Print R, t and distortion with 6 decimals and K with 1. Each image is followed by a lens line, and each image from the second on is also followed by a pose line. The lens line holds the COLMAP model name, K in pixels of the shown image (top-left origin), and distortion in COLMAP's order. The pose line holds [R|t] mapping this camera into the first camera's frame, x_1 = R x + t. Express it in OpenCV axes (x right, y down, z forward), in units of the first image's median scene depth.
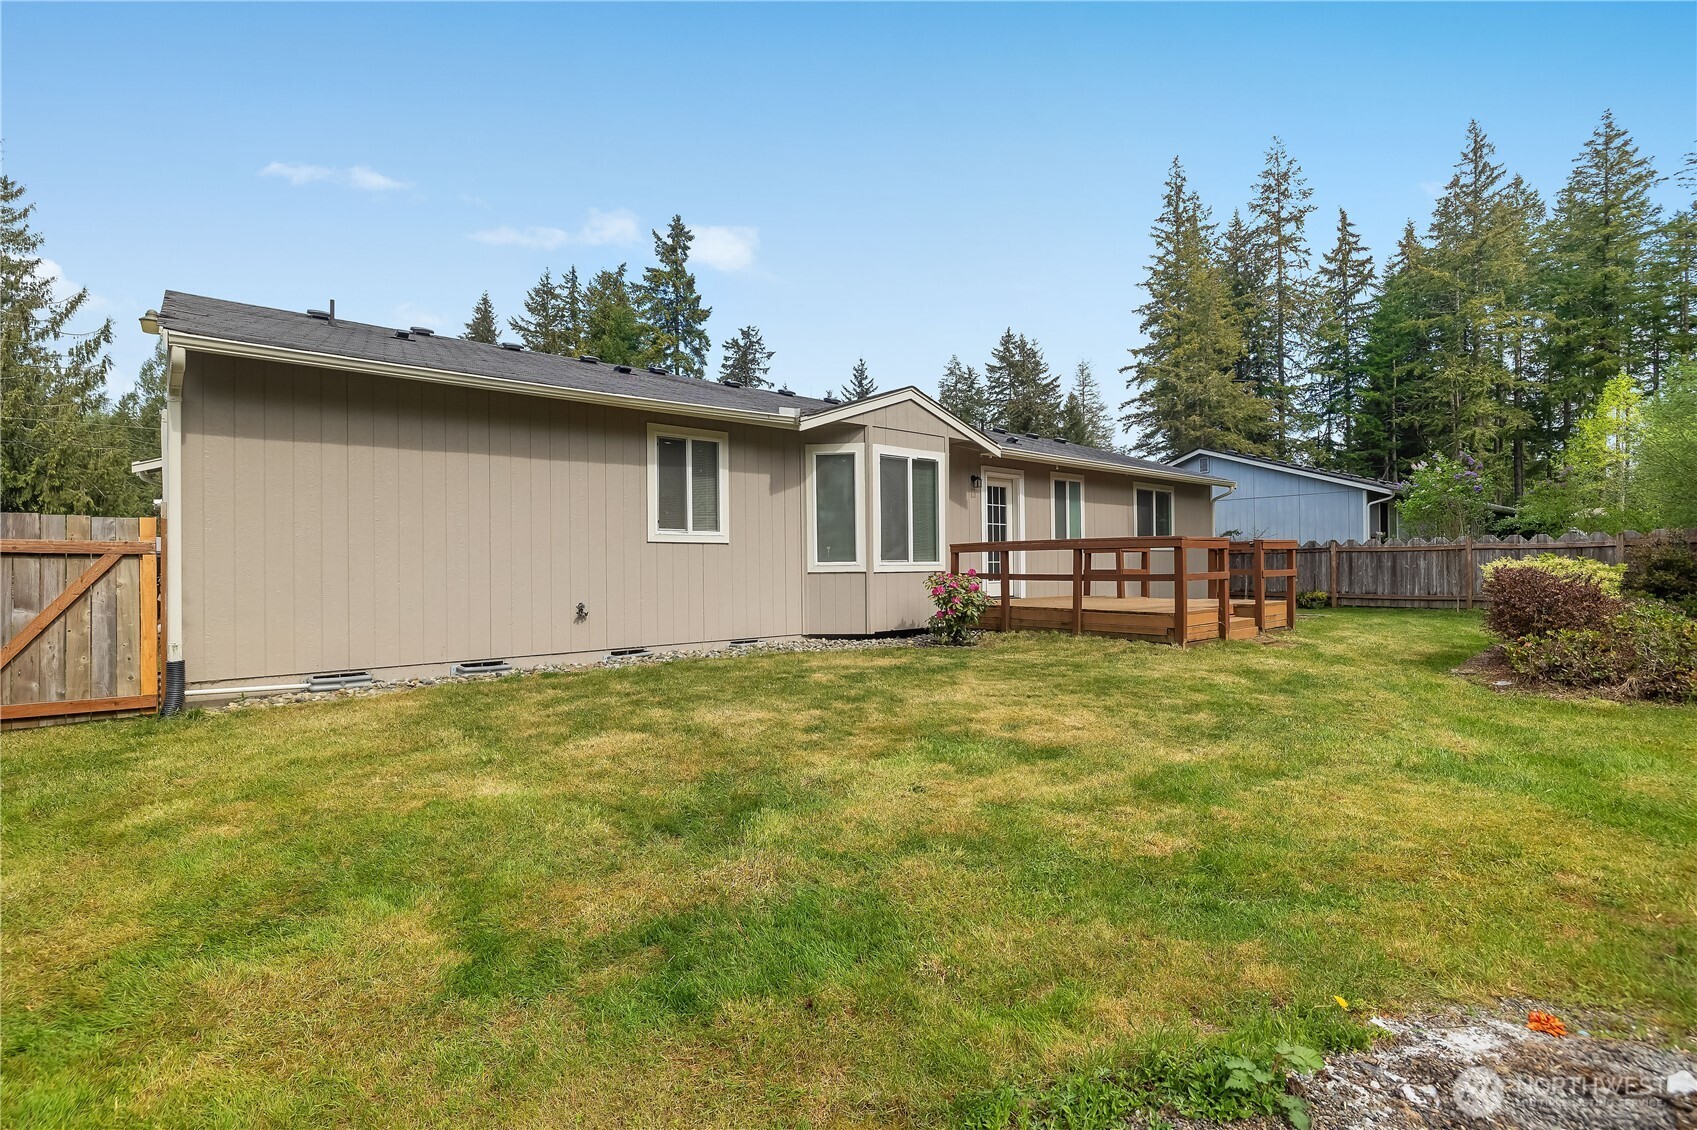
lens RADIAL K [[754.6, 0, 836.3], [0, 754.6, 570.5], [0, 0, 1]] dist [-0.002409, -0.000149]
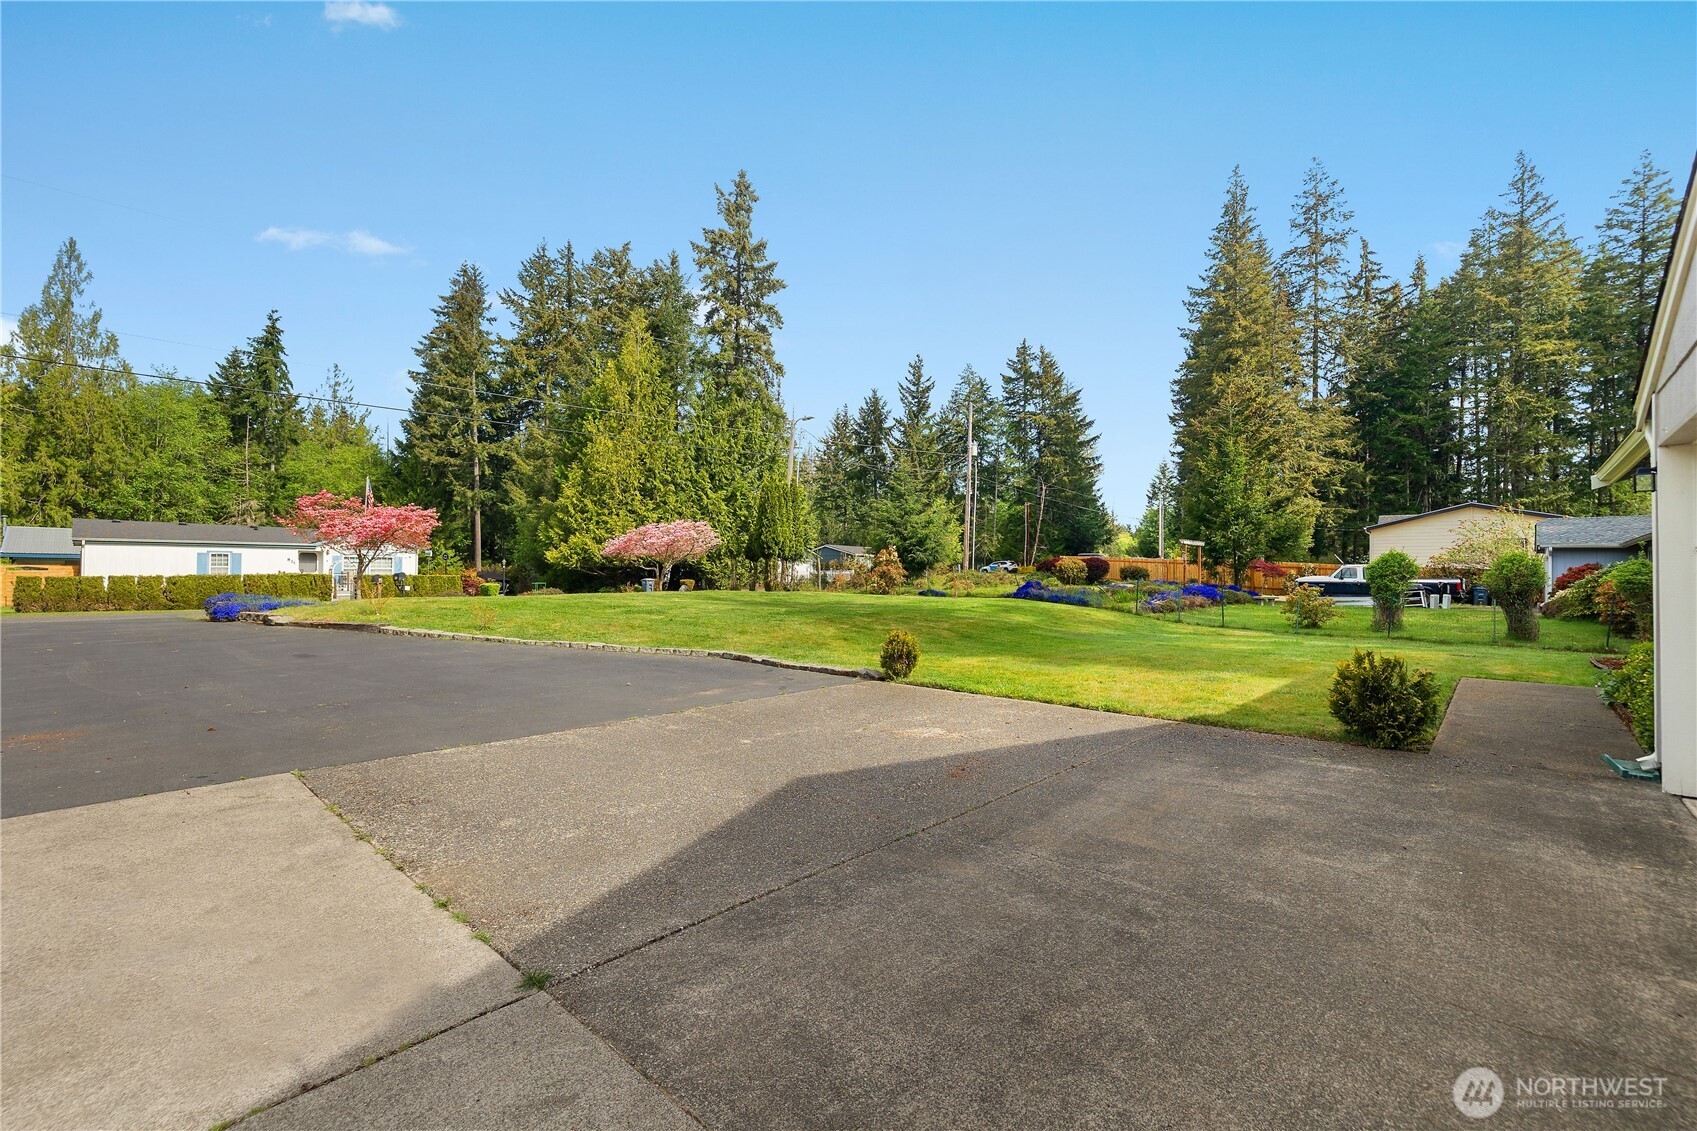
lens RADIAL K [[725.4, 0, 853.9], [0, 725.4, 566.9], [0, 0, 1]] dist [0.002098, 0.000057]
pose [[0.992265, 0.018616, 0.122738, -0.133491], [-0.016081, 0.999637, -0.021612, -0.002661], [-0.123096, 0.019471, 0.992204, 0.129123]]
